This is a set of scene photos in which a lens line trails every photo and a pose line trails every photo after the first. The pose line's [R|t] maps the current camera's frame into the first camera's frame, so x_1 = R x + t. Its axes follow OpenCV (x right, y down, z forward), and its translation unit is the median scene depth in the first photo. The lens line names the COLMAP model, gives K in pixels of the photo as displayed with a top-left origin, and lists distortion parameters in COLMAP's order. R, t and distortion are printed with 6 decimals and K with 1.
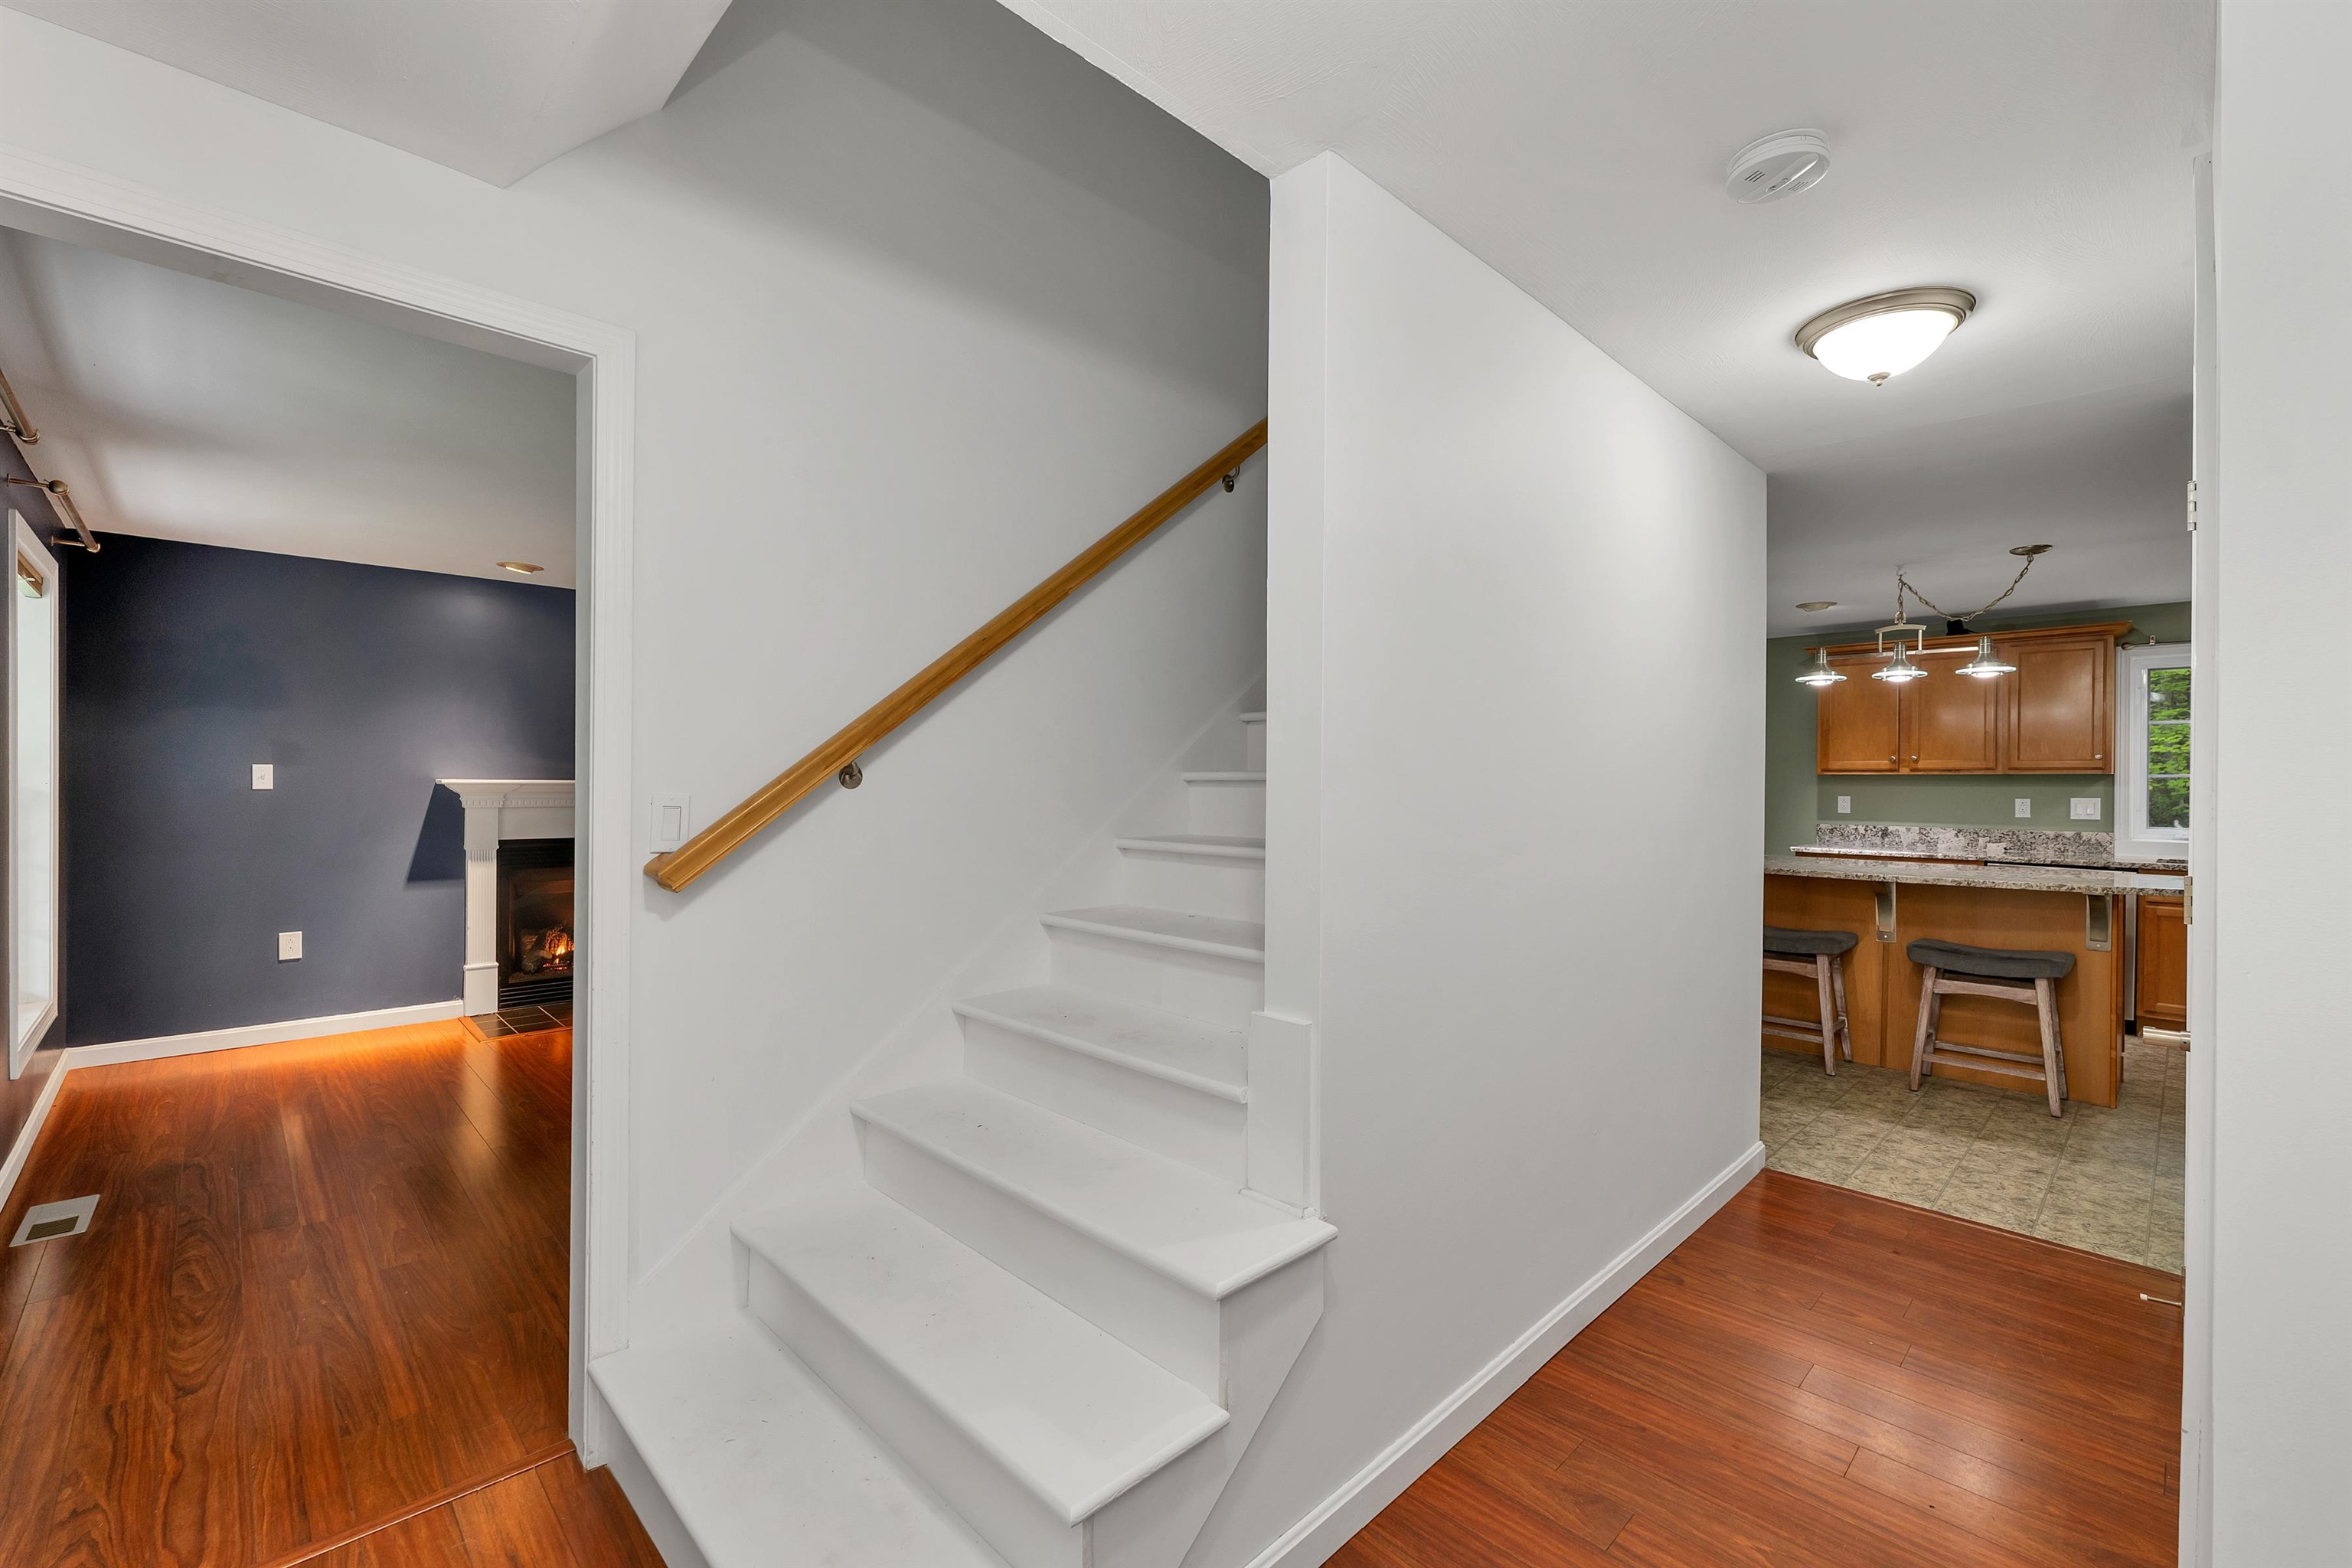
lens RADIAL K [[961.6, 0, 1166.7], [0, 961.6, 789.6], [0, 0, 1]] dist [-0.007709, -0.000185]
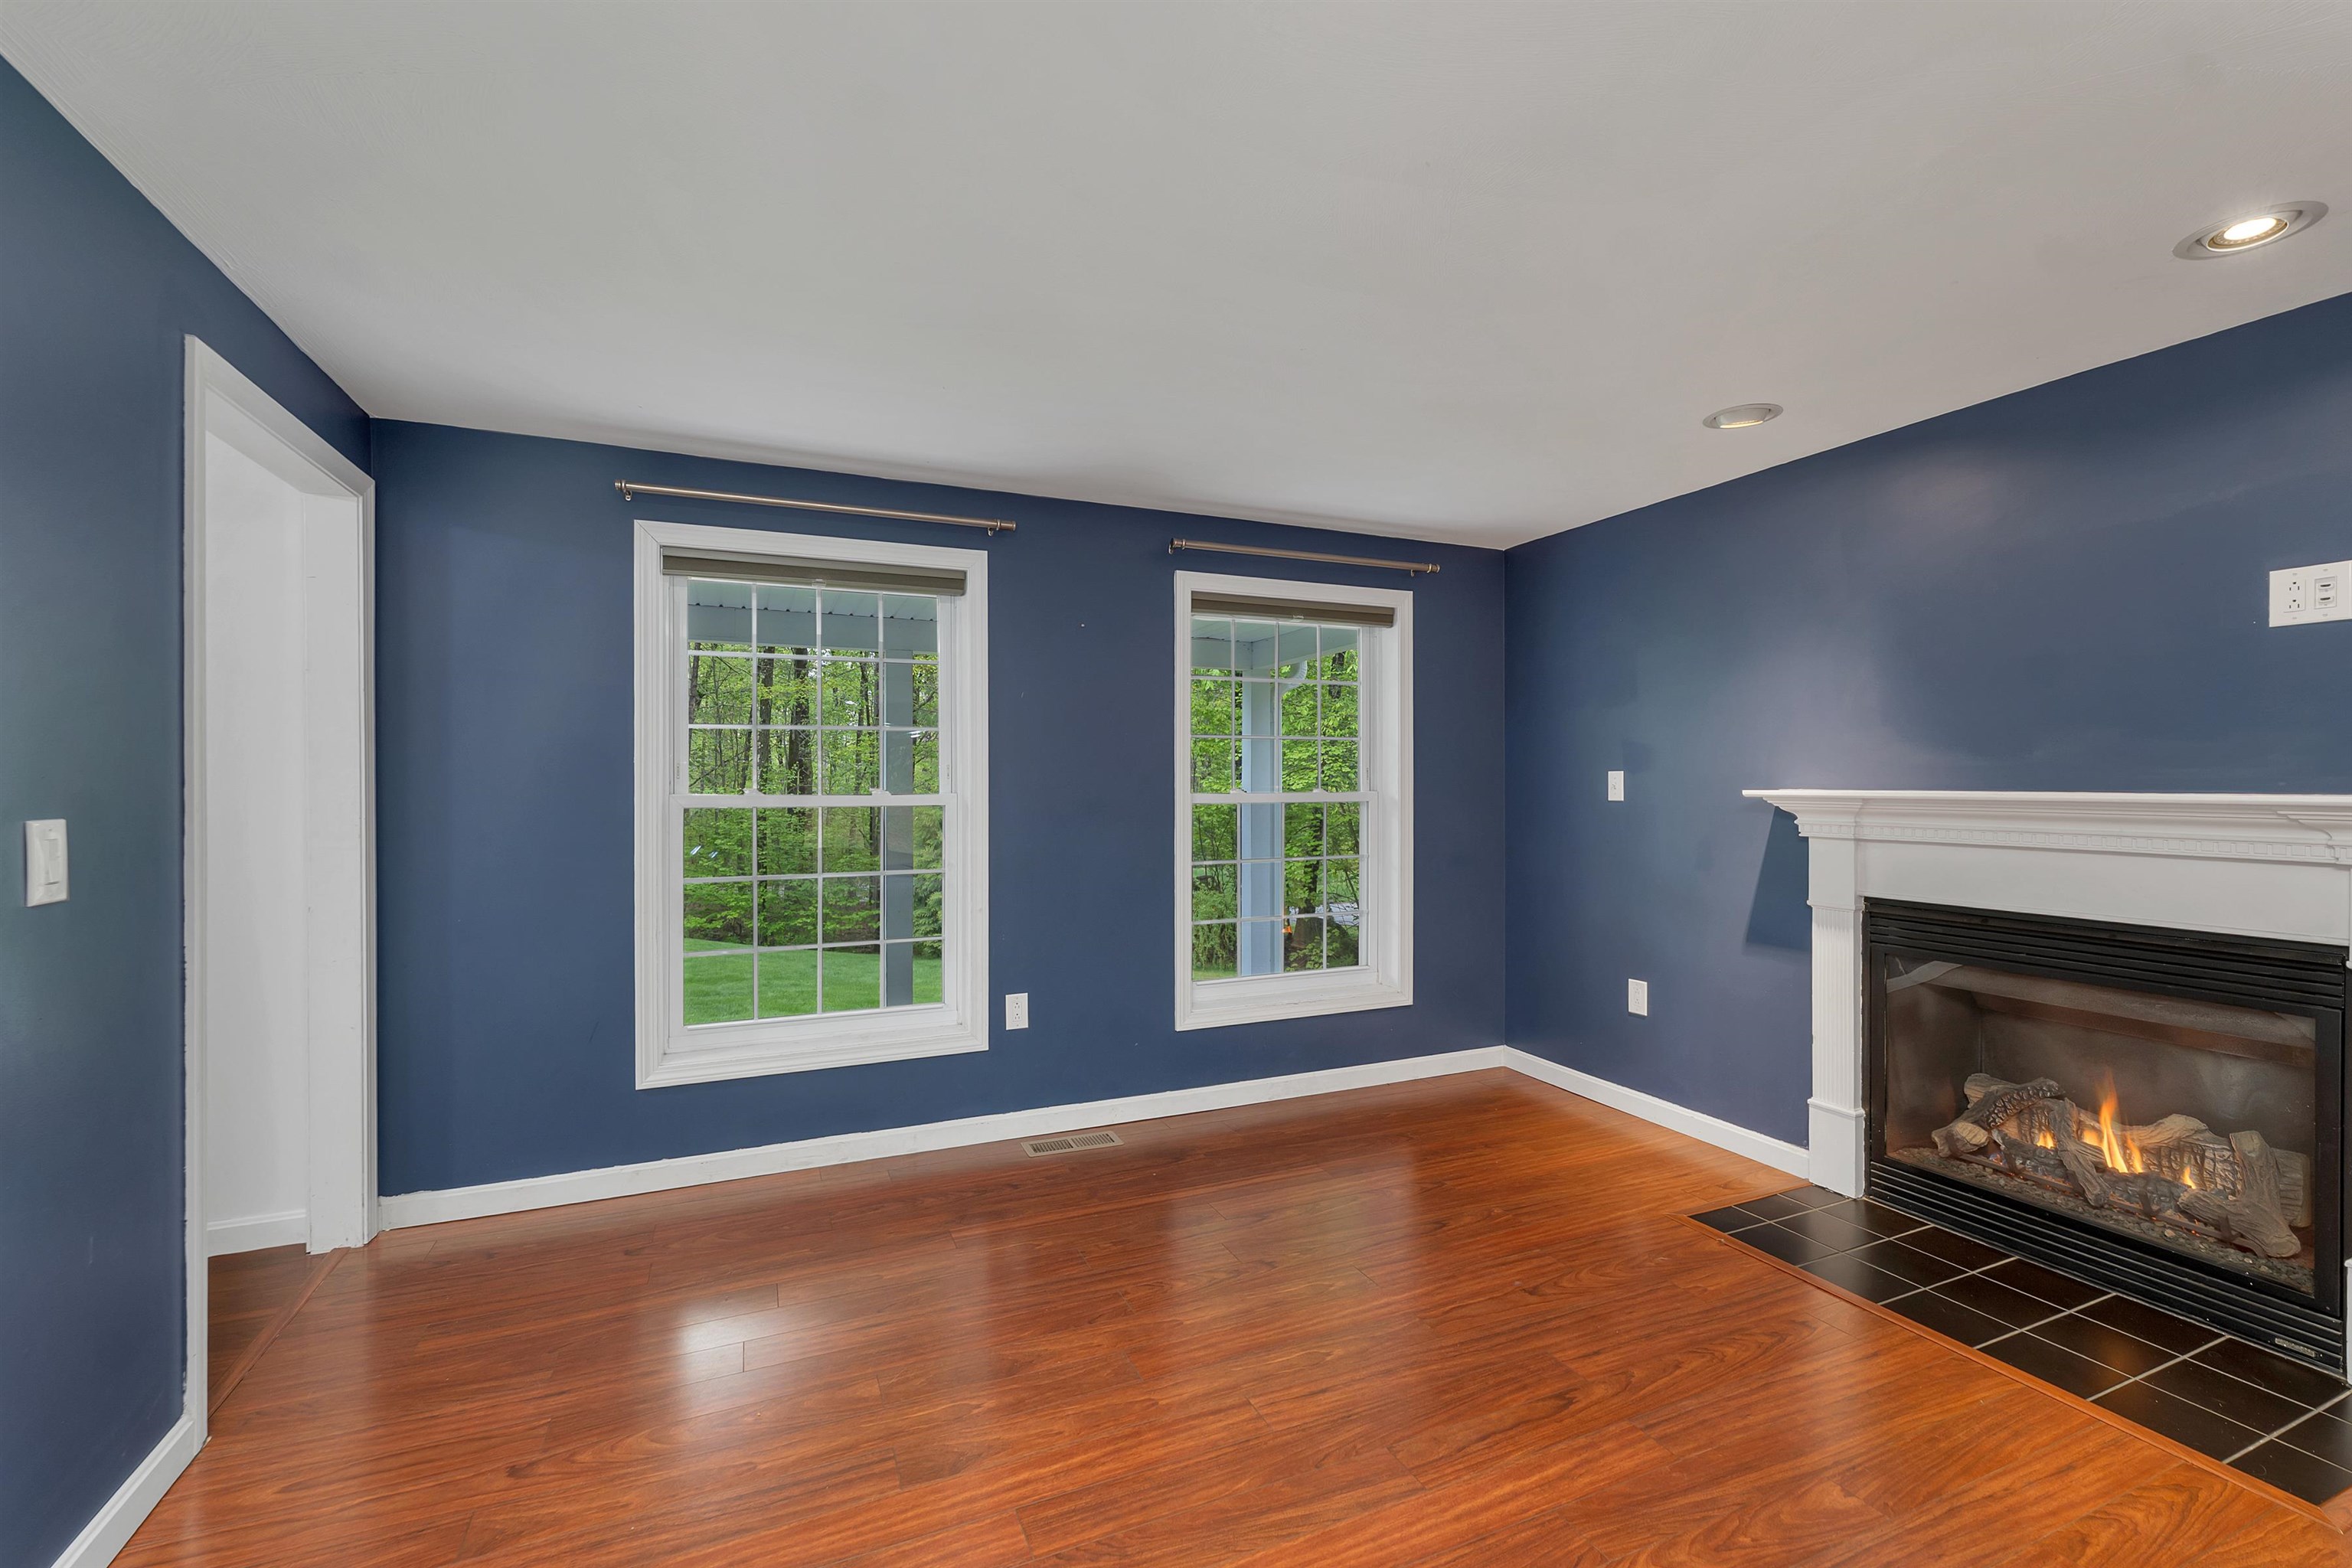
lens RADIAL K [[995.5, 0, 1172.6], [0, 995.5, 788.0], [0, 0, 1]] dist [-0.001442, -0.000164]
pose [[-0.362671, 0.001794, -0.931915, -0.001998], [-0.009838, 0.999935, 0.005754, -0.011206], [0.931865, 0.011254, -0.362630, 0.846989]]
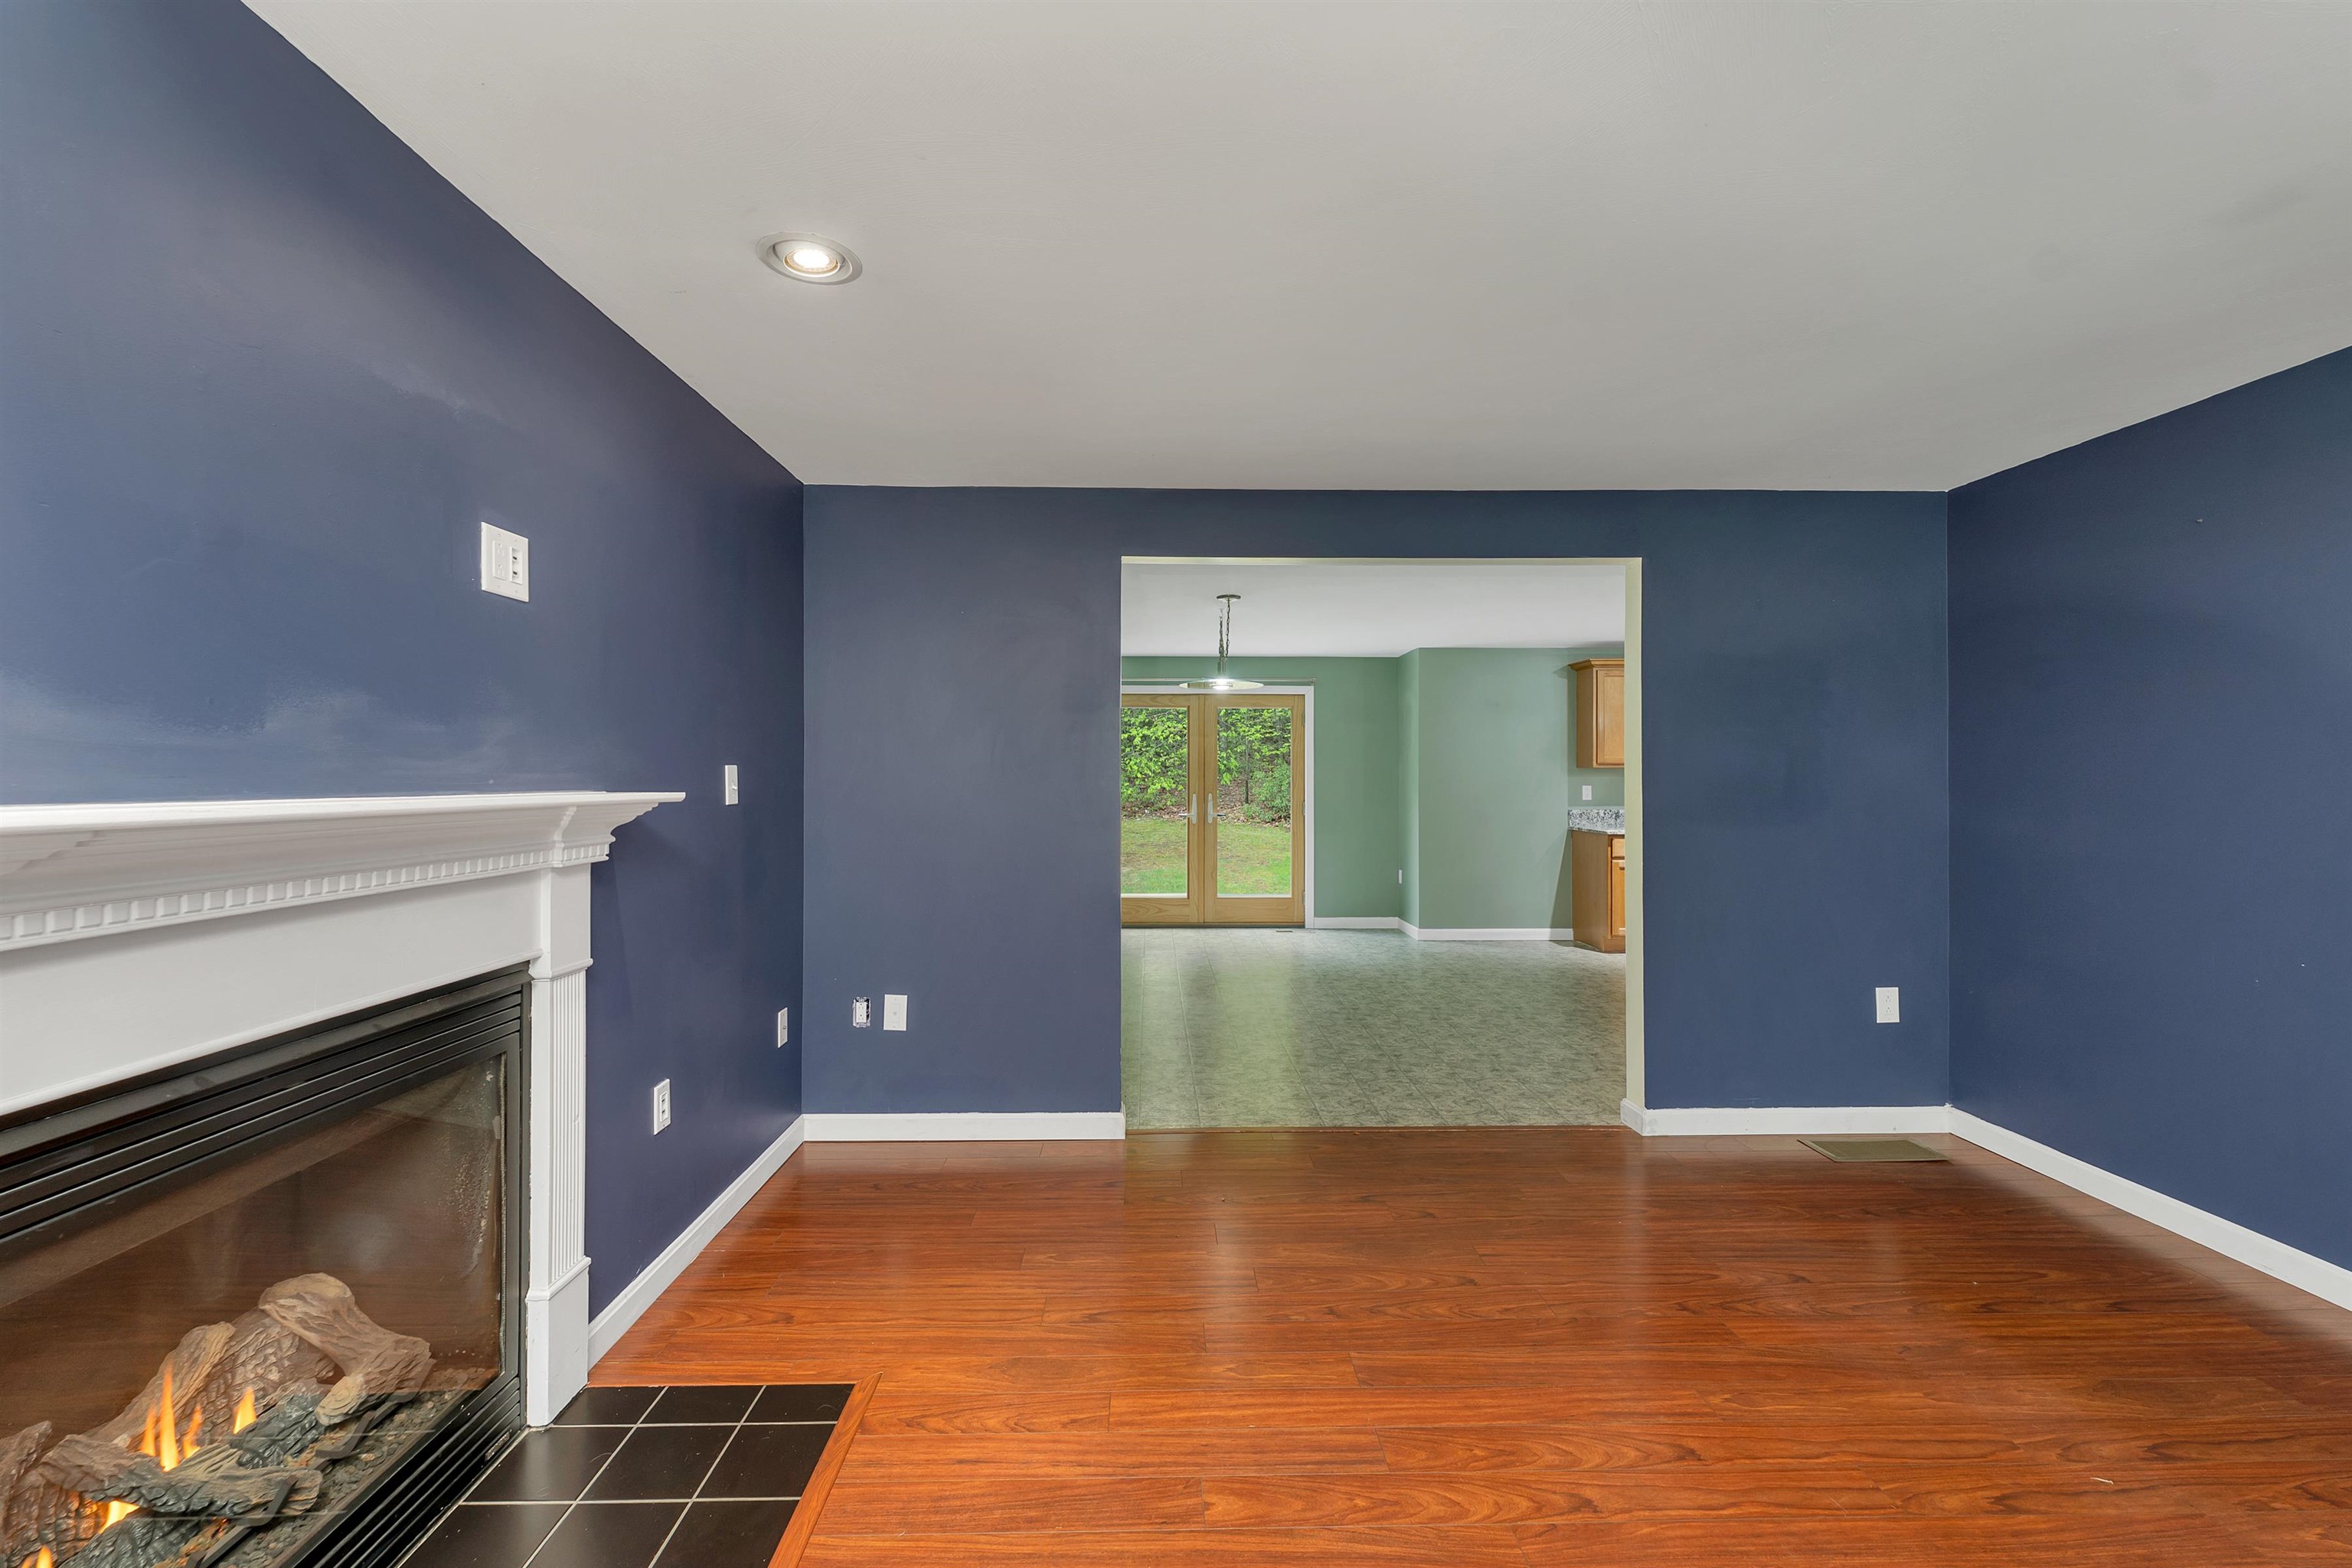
lens RADIAL K [[974.0, 0, 1171.0], [0, 974.0, 770.3], [0, 0, 1]] dist [-0.001029, -0.000205]
pose [[0.692132, -0.004295, 0.721758, -0.675484], [0.015417, 0.999842, -0.008834, -0.012148], [-0.721606, 0.017242, 0.692089, 0.715305]]
